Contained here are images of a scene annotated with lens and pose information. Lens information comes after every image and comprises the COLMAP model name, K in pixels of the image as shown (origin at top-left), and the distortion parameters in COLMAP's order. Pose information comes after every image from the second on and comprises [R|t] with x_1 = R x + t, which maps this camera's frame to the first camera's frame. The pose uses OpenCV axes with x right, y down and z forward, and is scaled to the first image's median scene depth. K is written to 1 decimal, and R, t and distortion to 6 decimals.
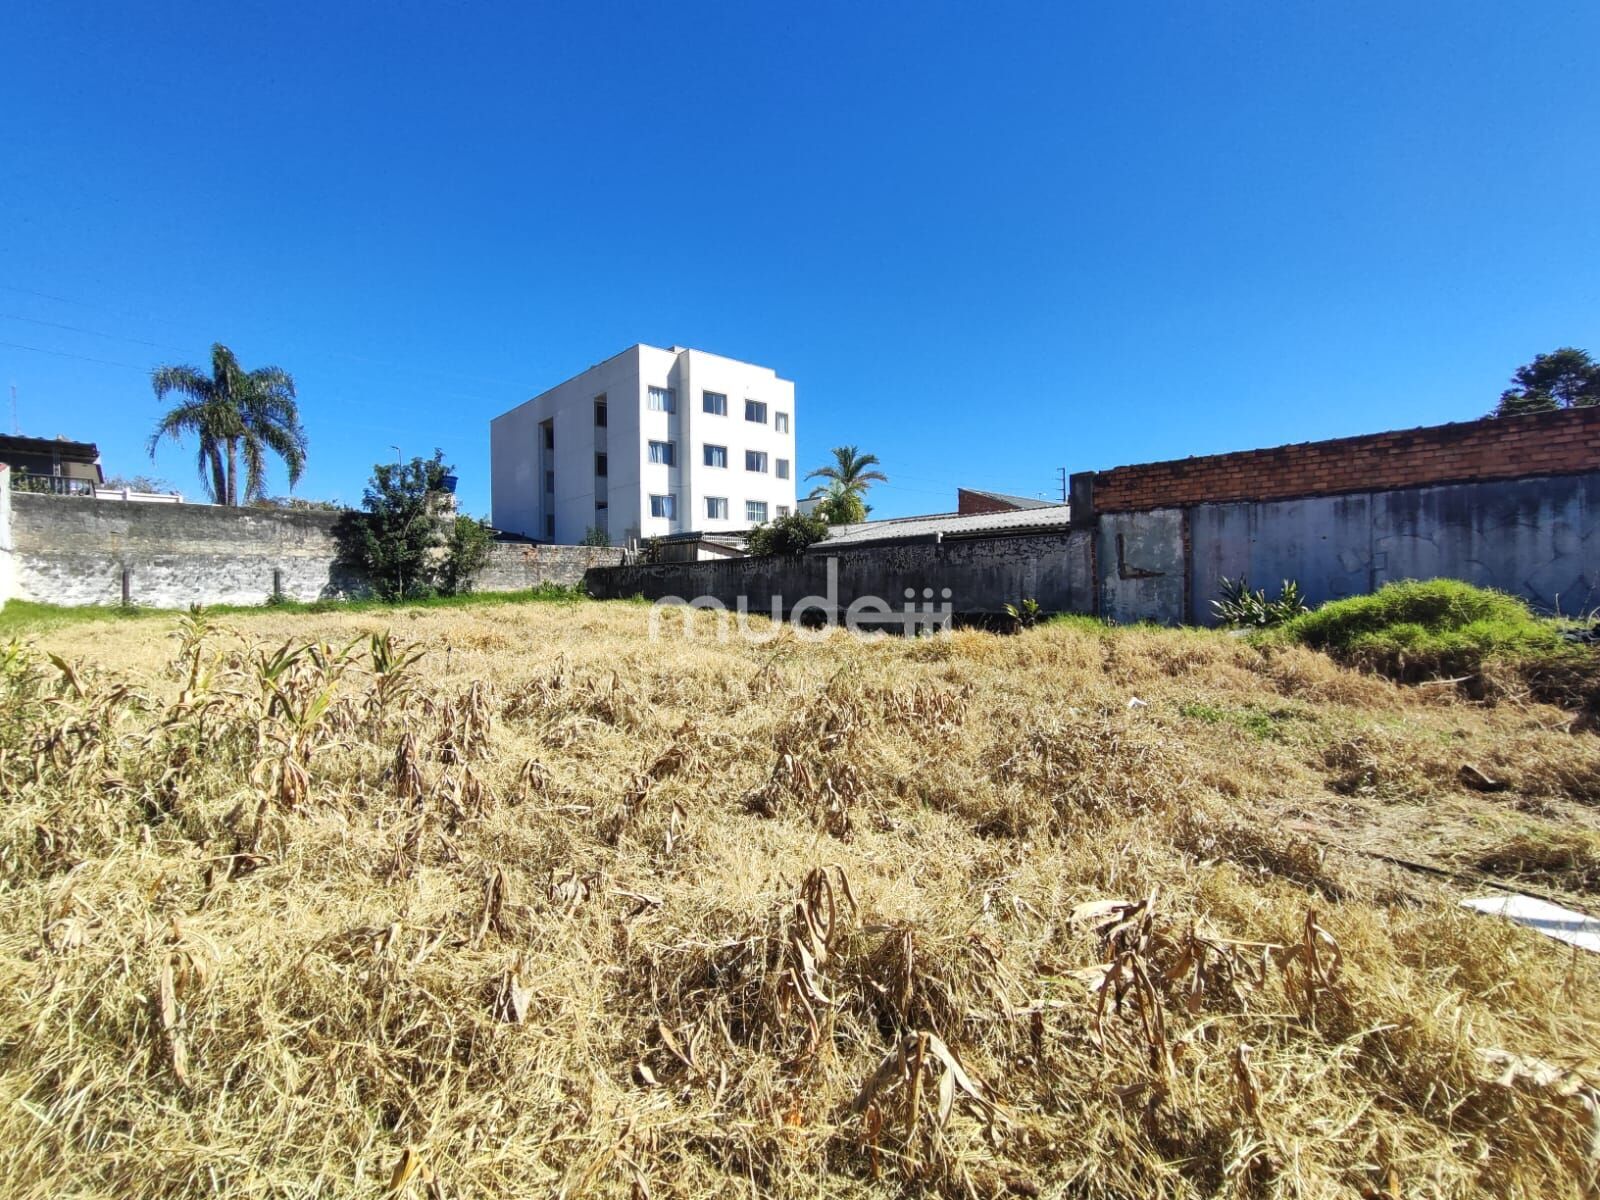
lens RADIAL K [[726.4, 0, 781.9], [0, 726.4, 596.5], [0, 0, 1]] dist [-0.012268, 0.009202]
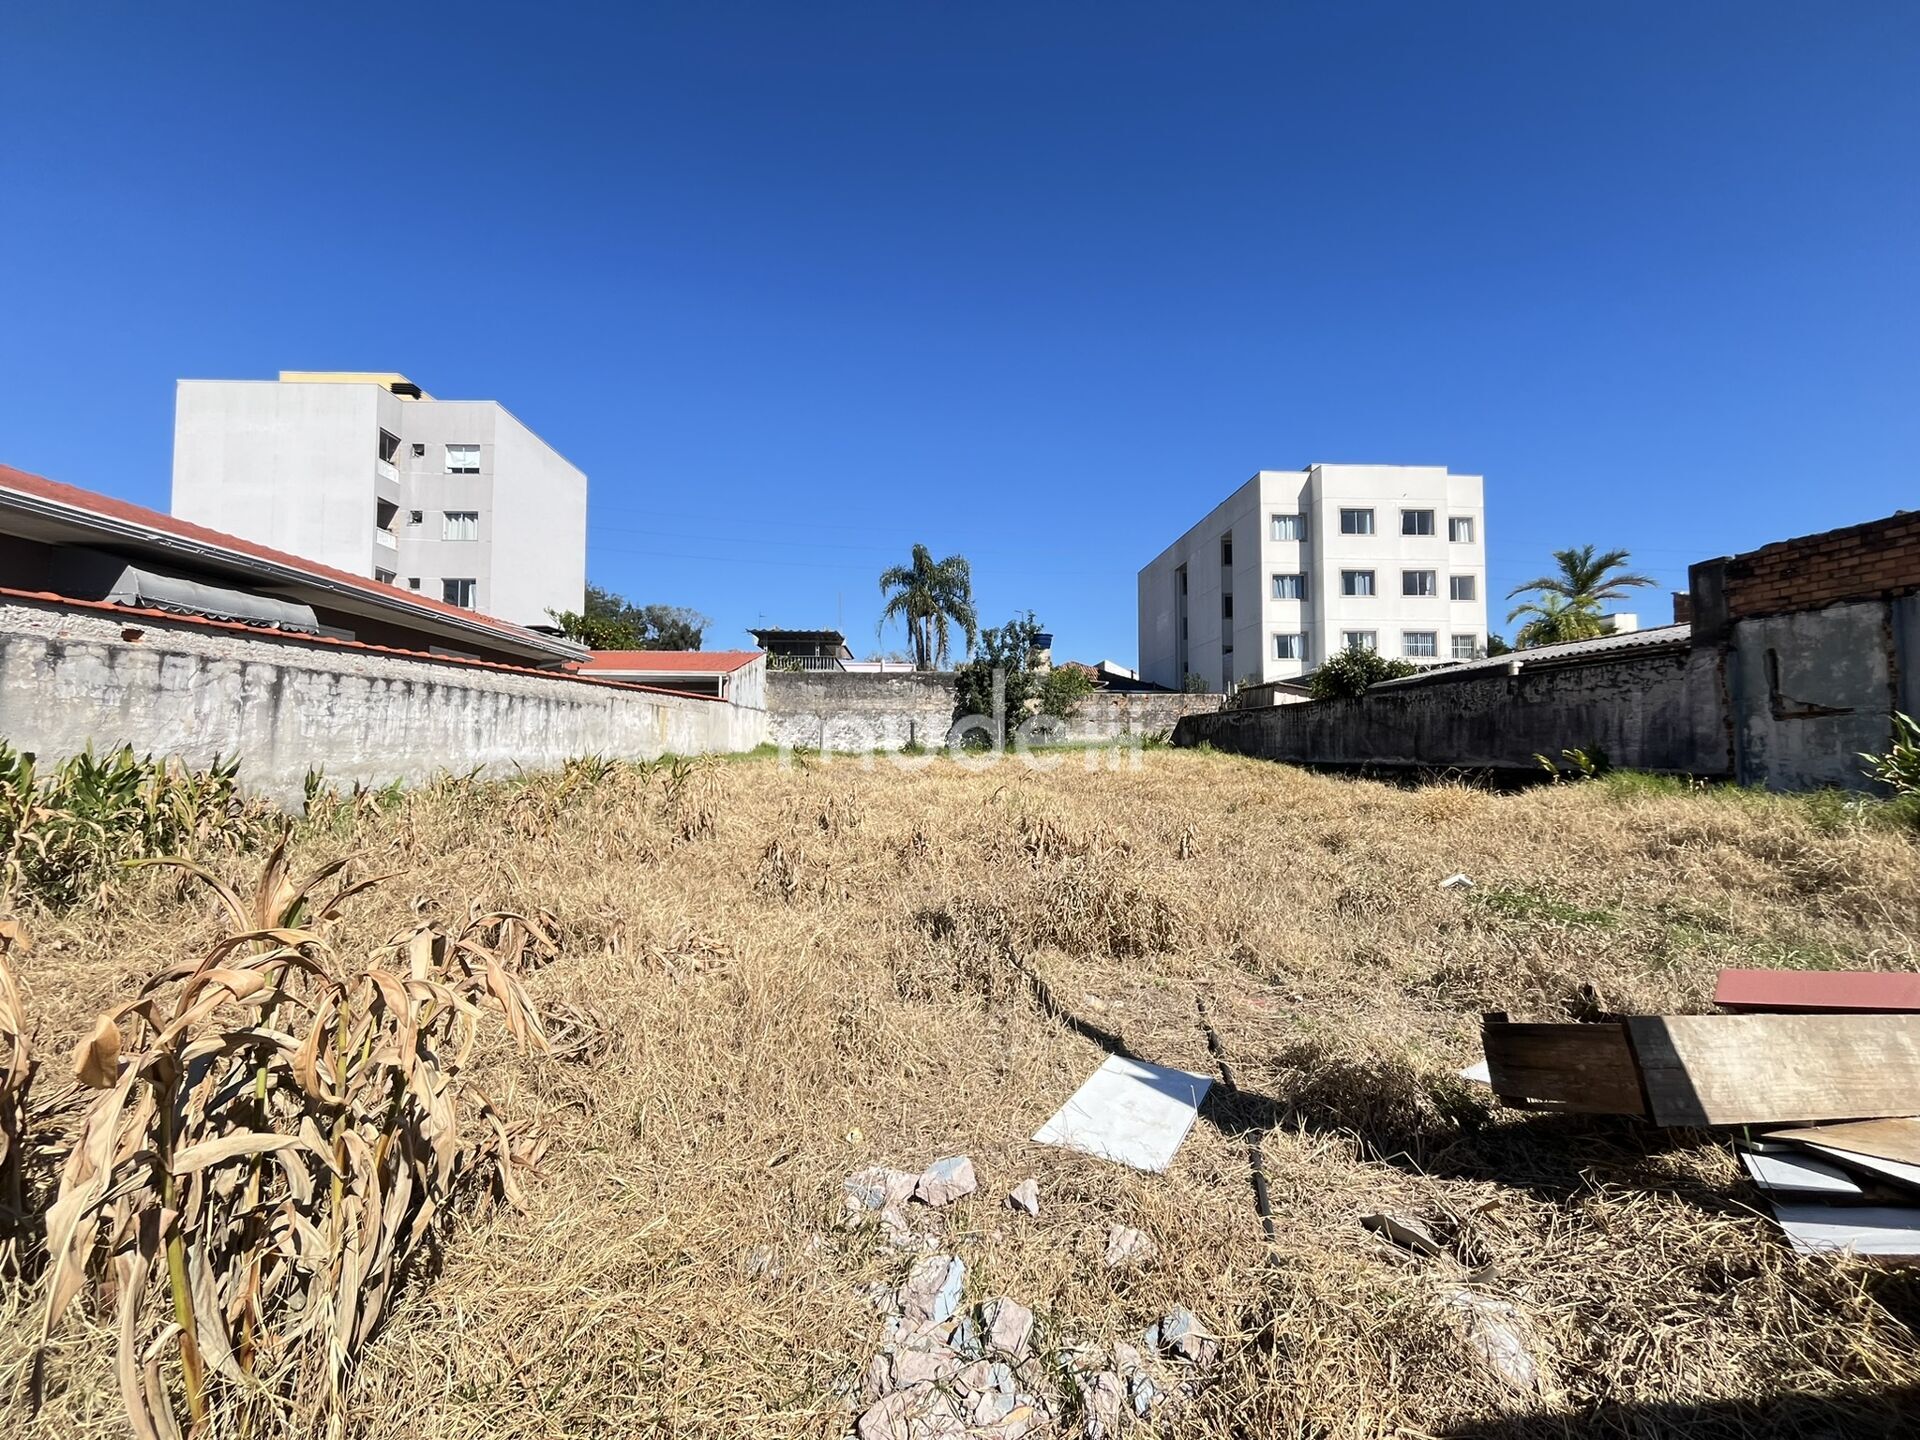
lens RADIAL K [[778.4, 0, 958.5], [0, 778.4, 718.3], [0, 0, 1]] dist [-0.006715, -0.000327]
pose [[0.776065, -0.013041, -0.630518, 0.186141], [-0.011947, 0.999303, -0.035373, 0.003944], [0.630540, 0.034985, 0.775368, 0.013920]]
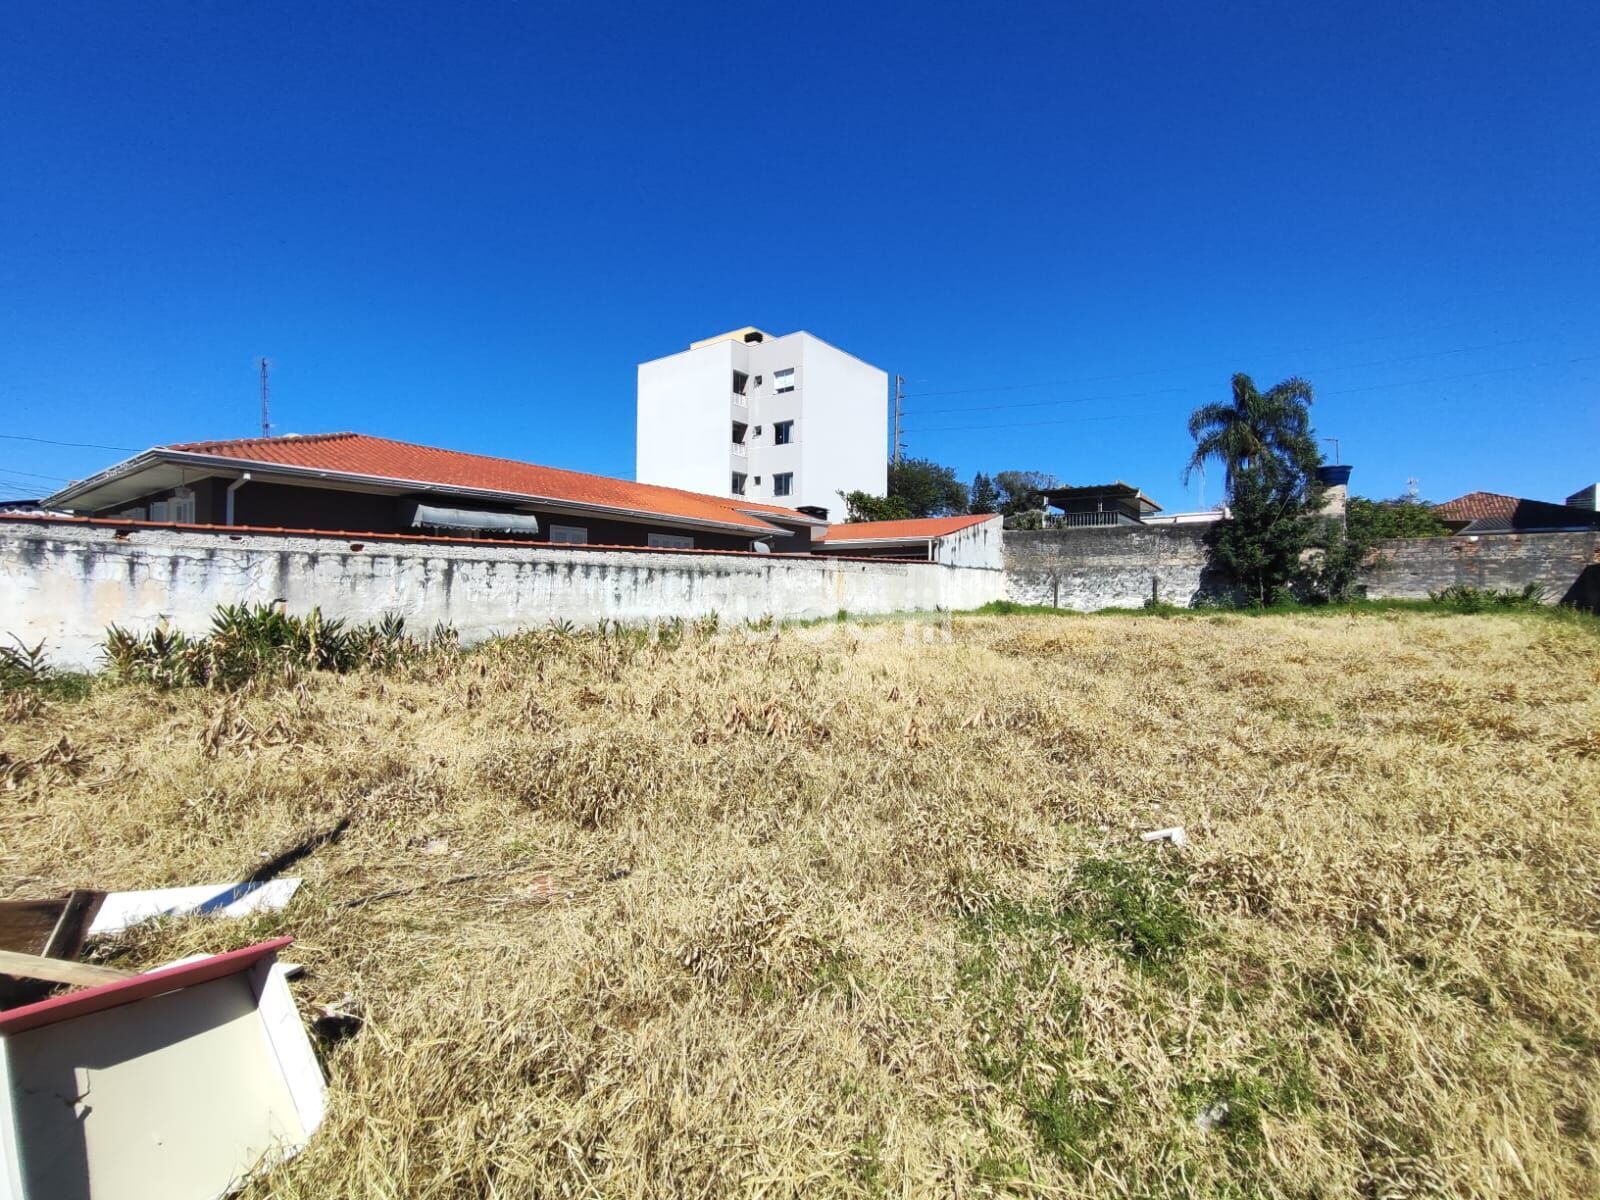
lens RADIAL K [[729.3, 0, 793.6], [0, 729.3, 593.4], [0, 0, 1]] dist [-0.009528, 0.009071]
pose [[0.188183, 0.003591, -0.982127, 0.293013], [-0.014160, 0.999899, 0.000943, -0.004930], [0.982032, 0.013729, 0.188215, 0.204450]]
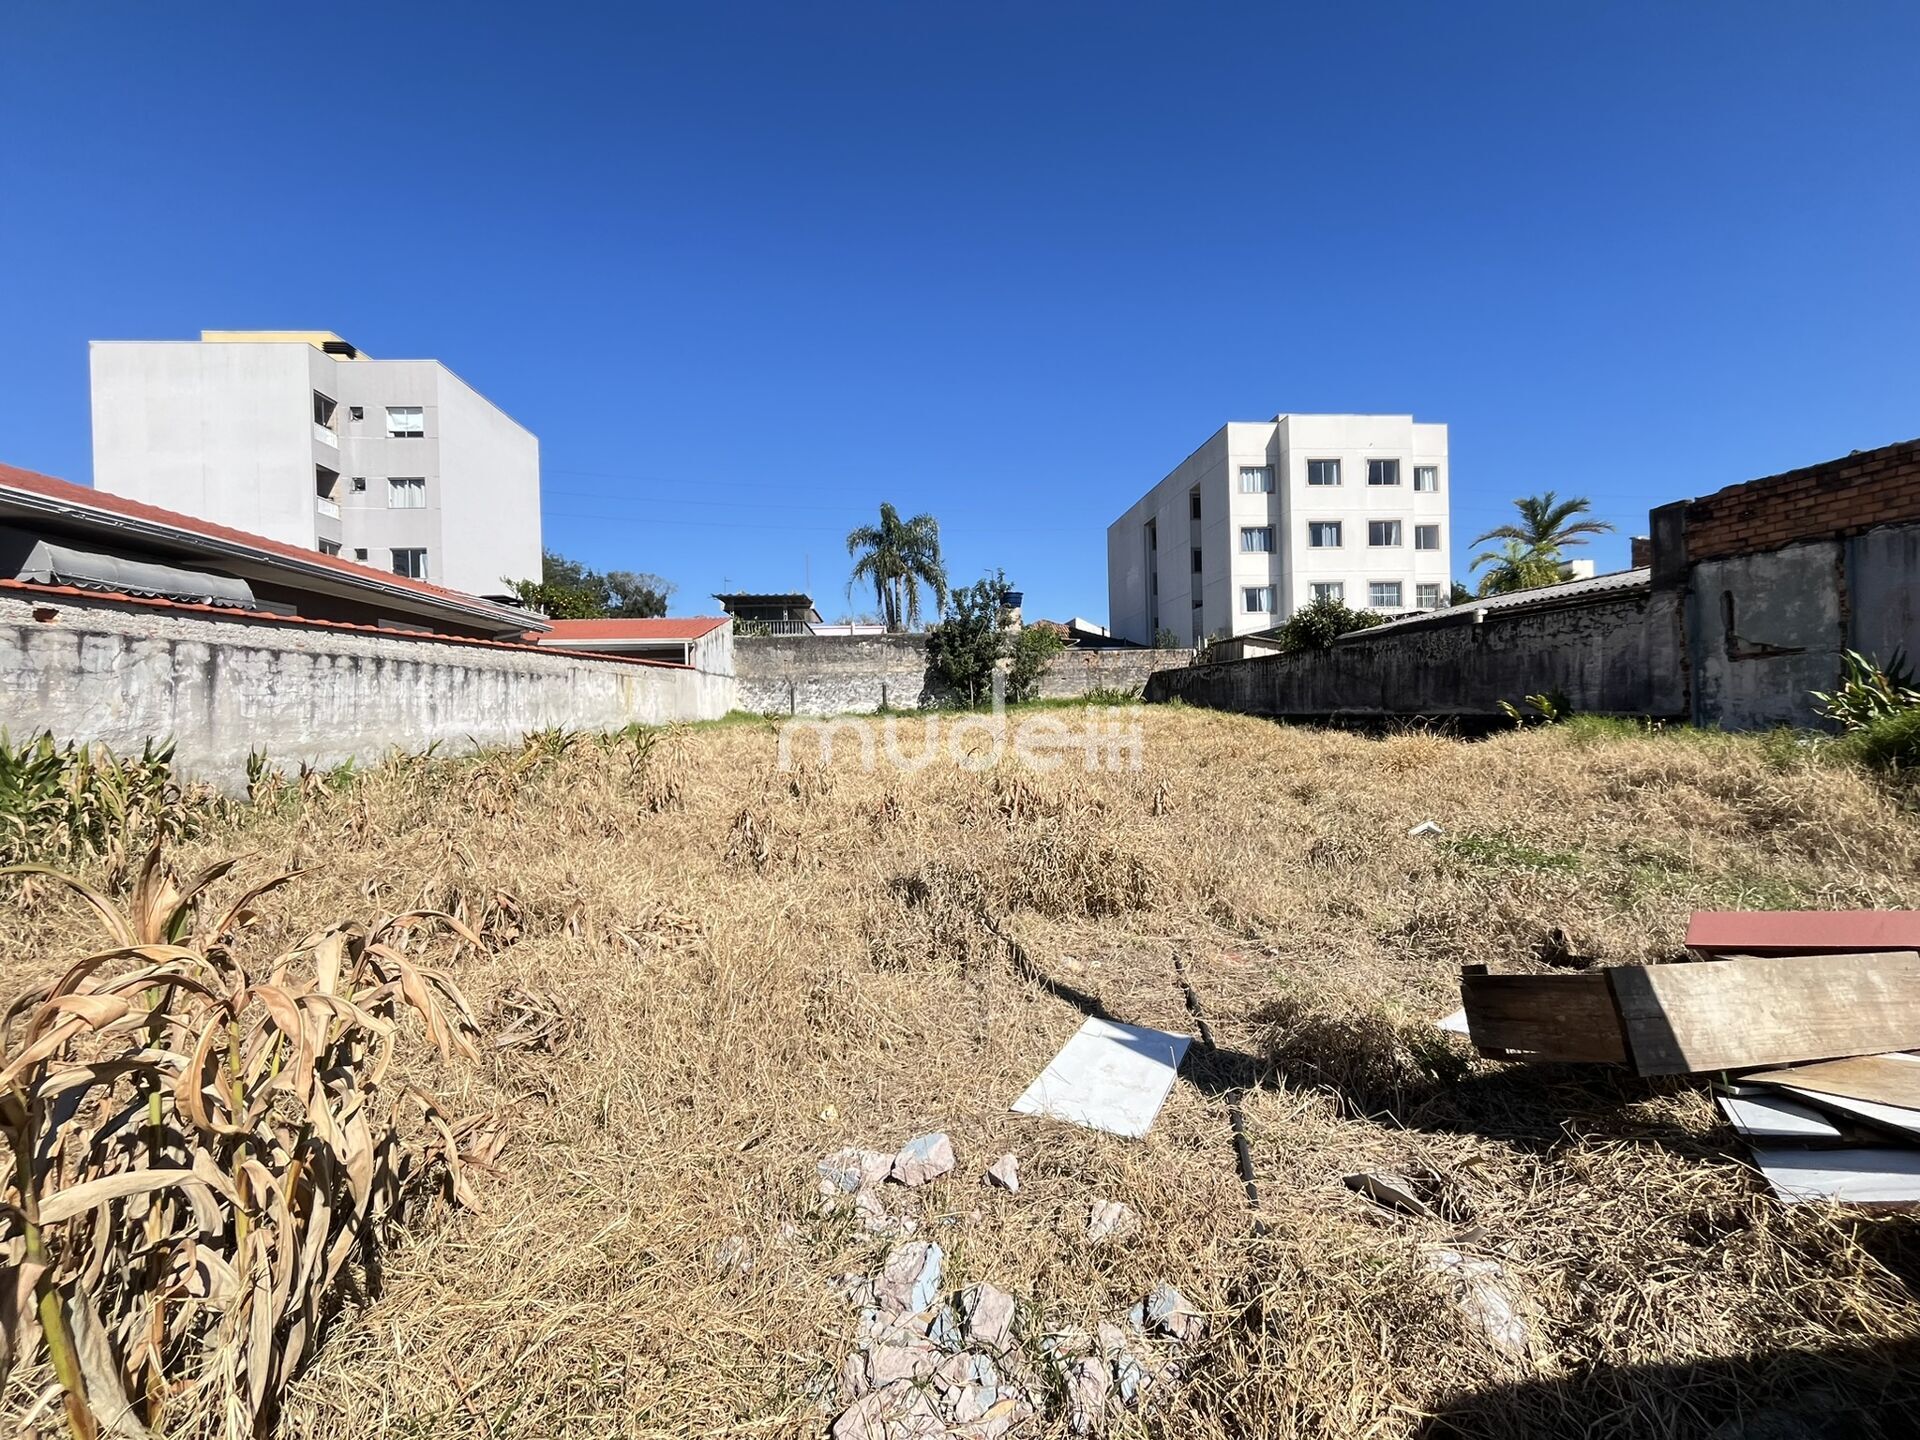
lens RADIAL K [[778.4, 0, 958.5], [0, 778.4, 718.3], [0, 0, 1]] dist [-0.006715, -0.000327]
pose [[0.797218, -0.003128, -0.603684, 0.183844], [0.015260, 0.999771, 0.014972, 0.003543], [0.603499, -0.021149, 0.797083, 0.018139]]
